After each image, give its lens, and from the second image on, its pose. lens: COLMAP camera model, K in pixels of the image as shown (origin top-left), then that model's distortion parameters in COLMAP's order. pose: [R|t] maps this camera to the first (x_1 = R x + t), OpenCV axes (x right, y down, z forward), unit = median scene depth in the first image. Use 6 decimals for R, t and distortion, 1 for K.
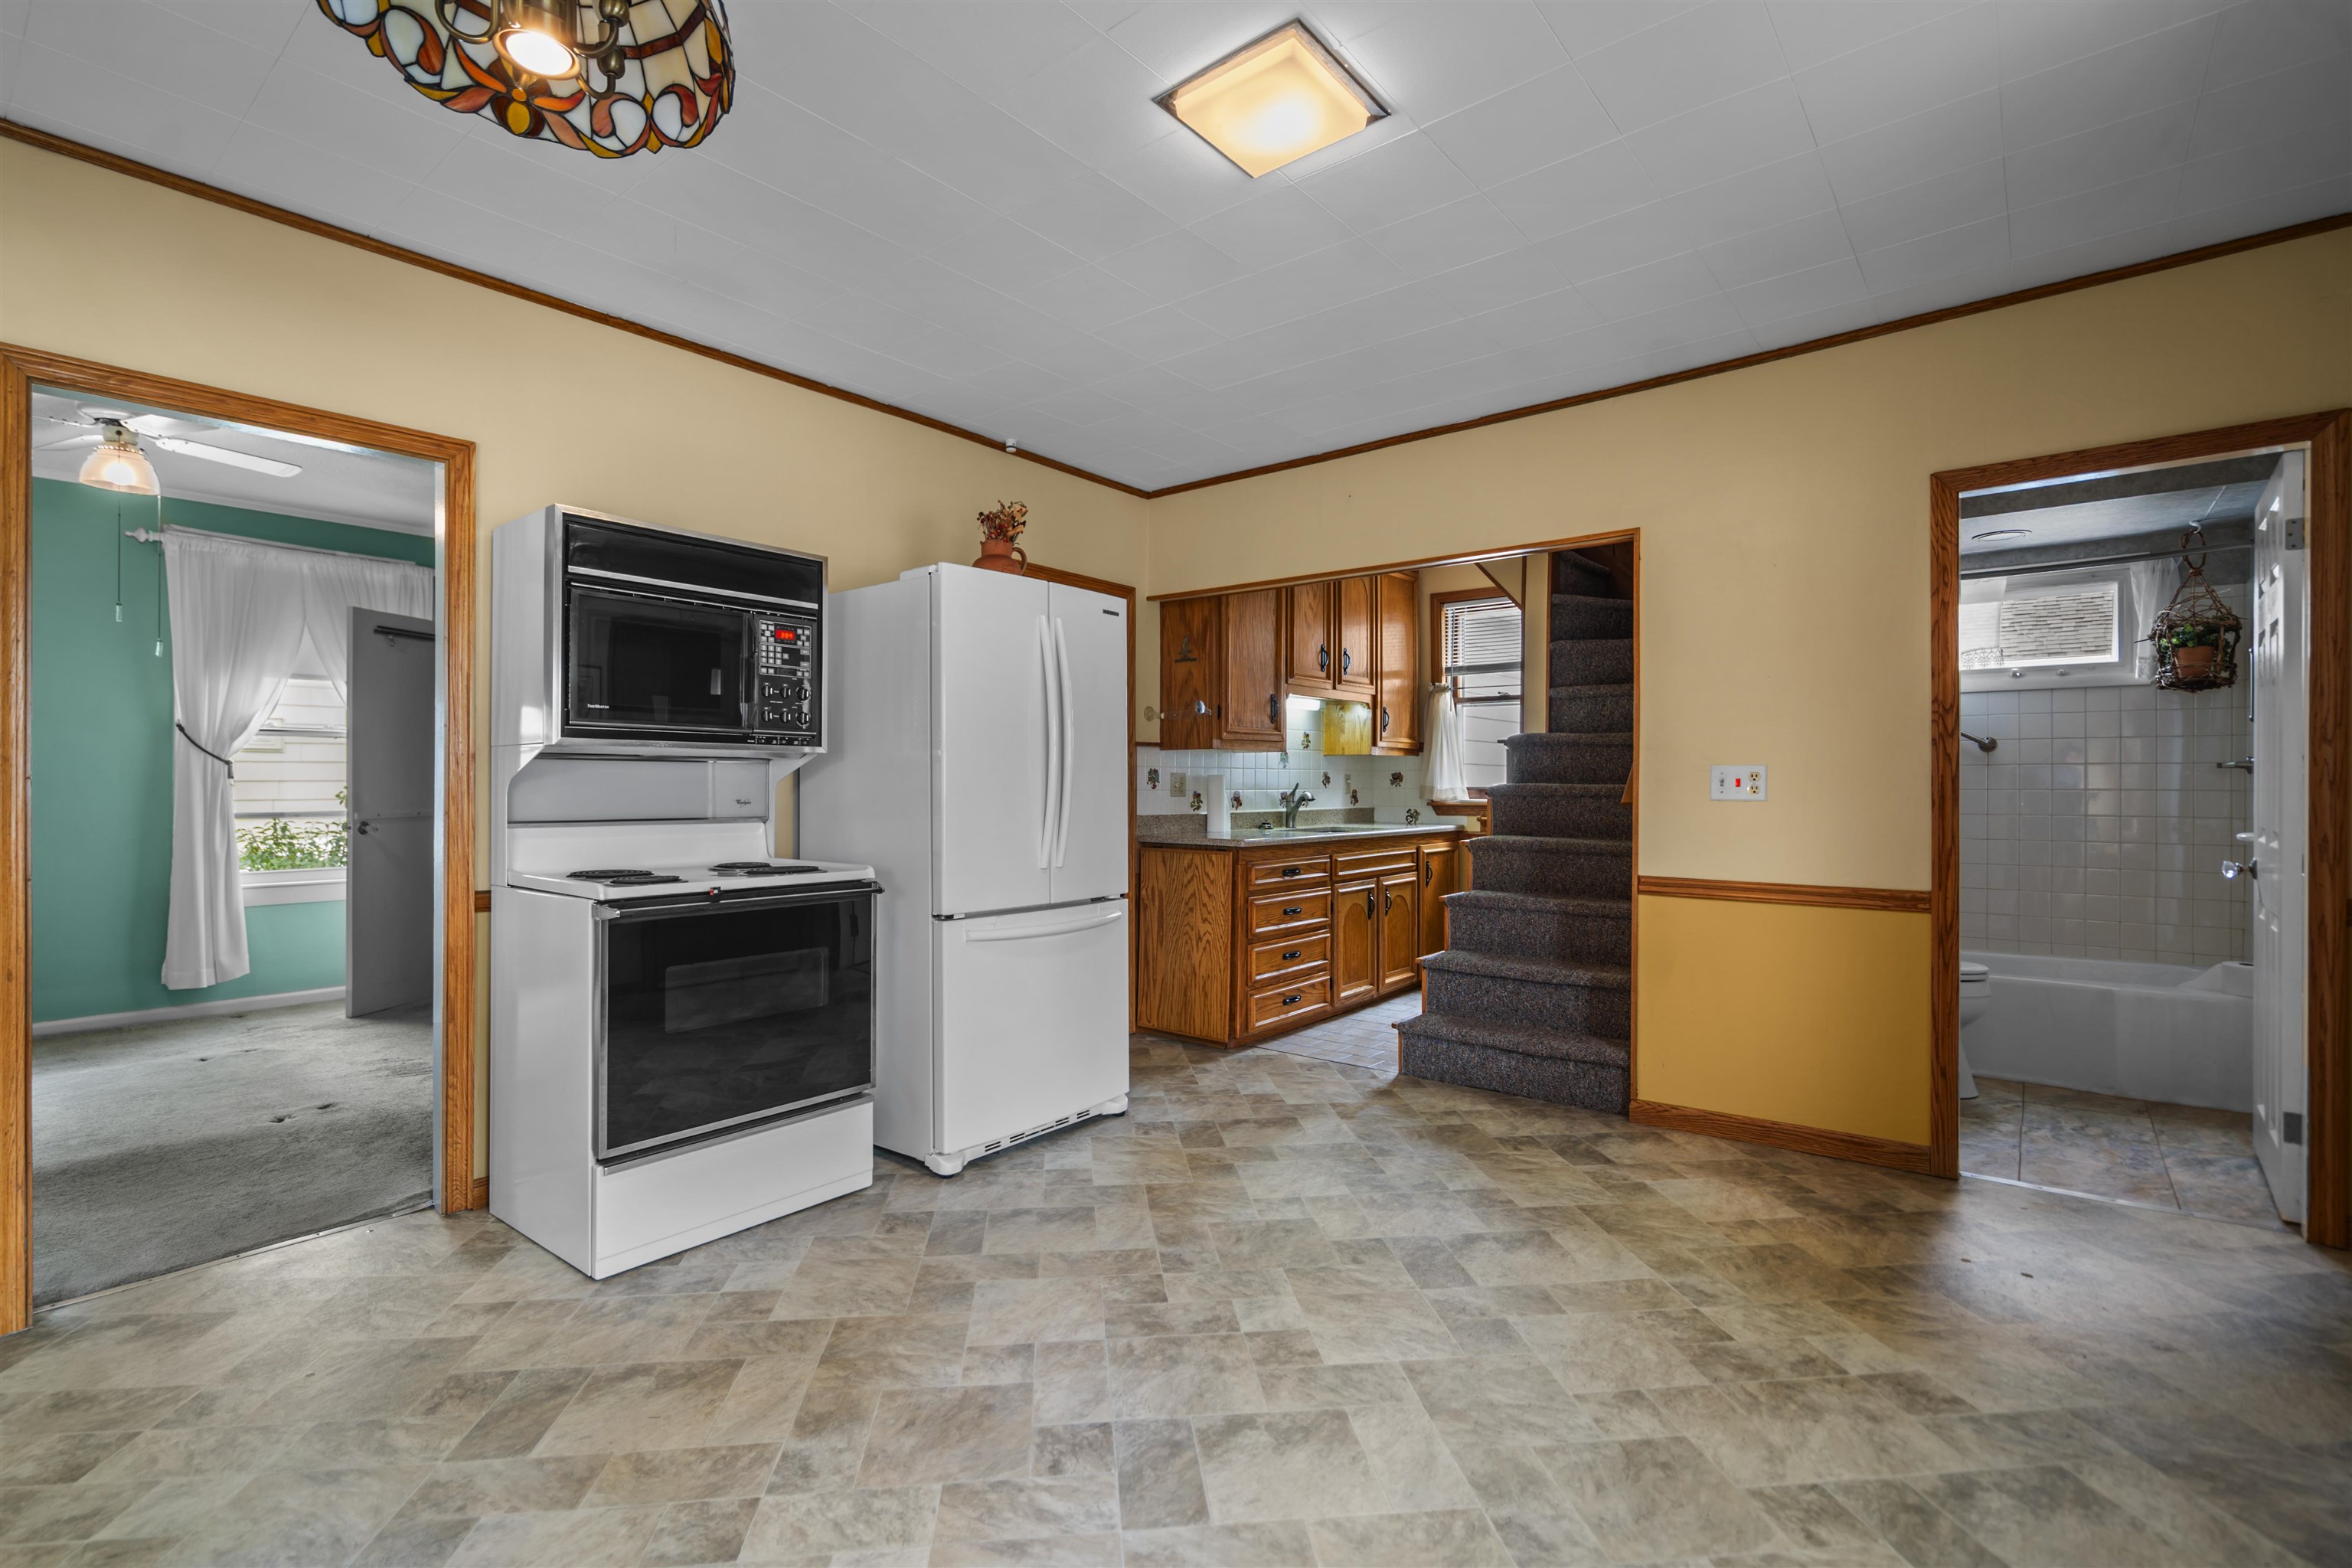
lens RADIAL K [[1075.7, 0, 1168.0], [0, 1075.7, 775.3], [0, 0, 1]] dist [-0.001514, 0.001336]
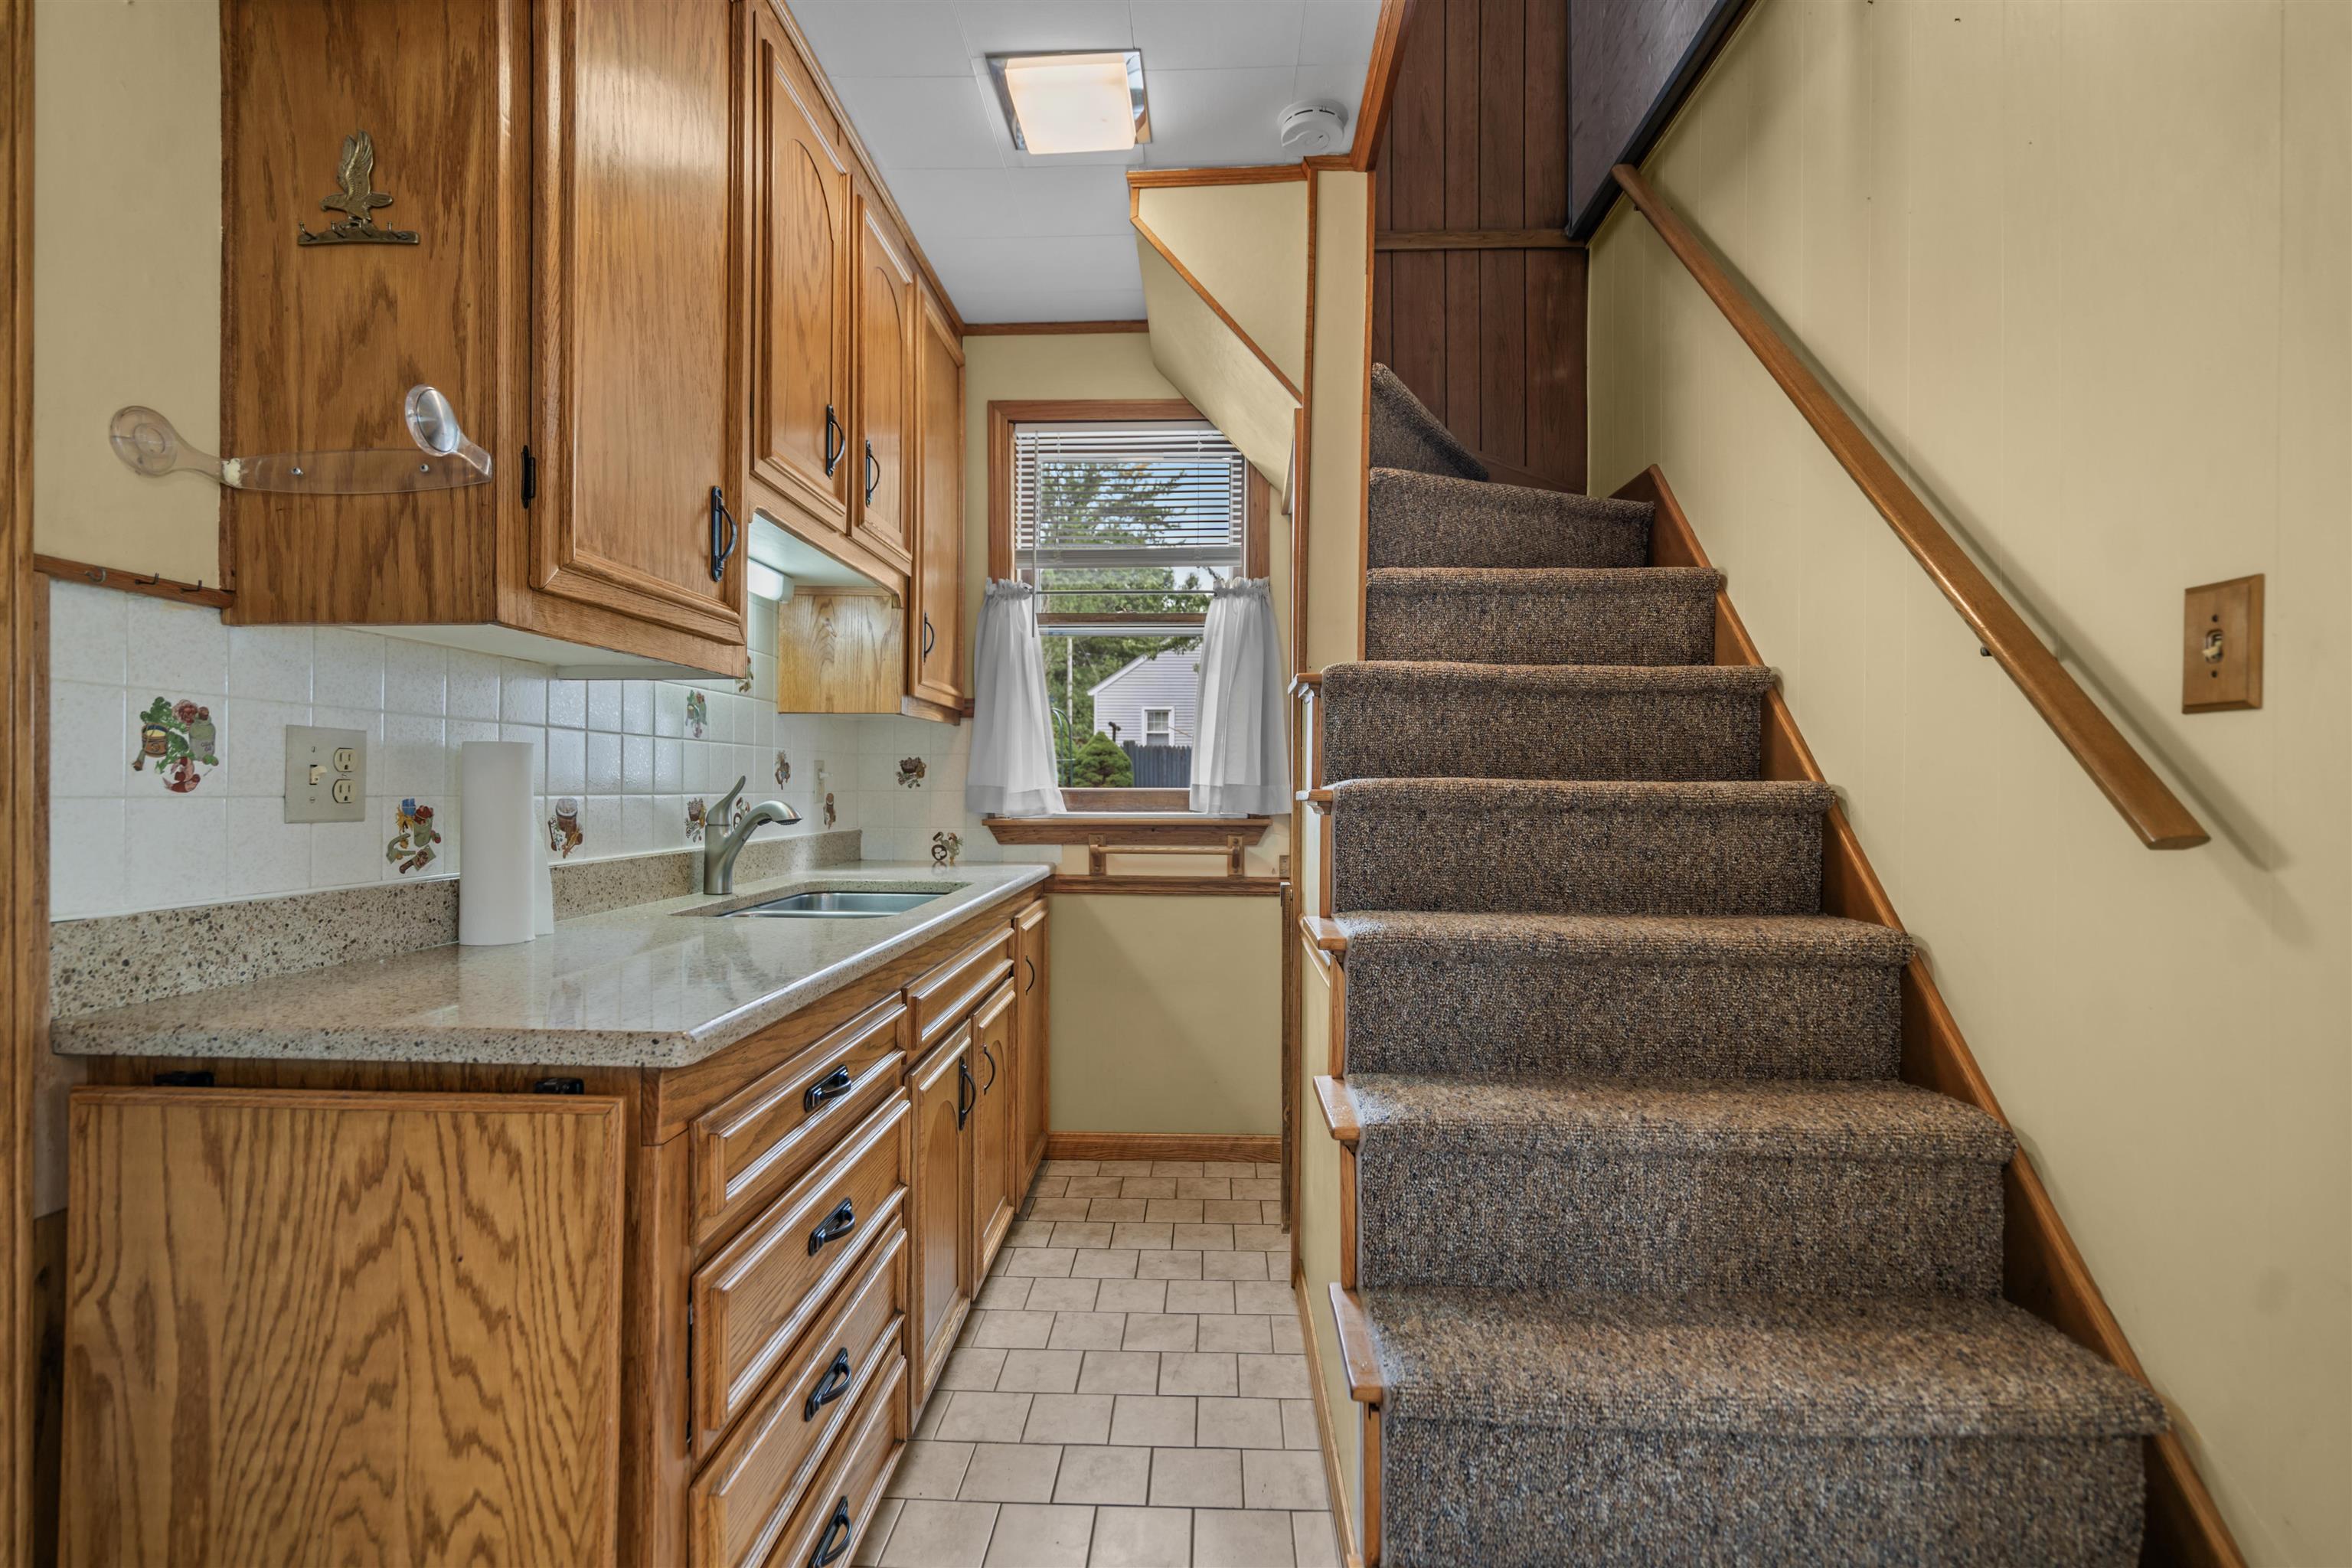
lens RADIAL K [[1078.8, 0, 1168.8], [0, 1078.8, 791.0], [0, 0, 1]] dist [-0.000057, 0.000661]
pose [[0.801640, 0.001641, 0.597805, 0.020479], [-0.008049, 0.999935, 0.008048, 0.011060], [-0.597753, -0.011263, 0.801601, 0.825556]]
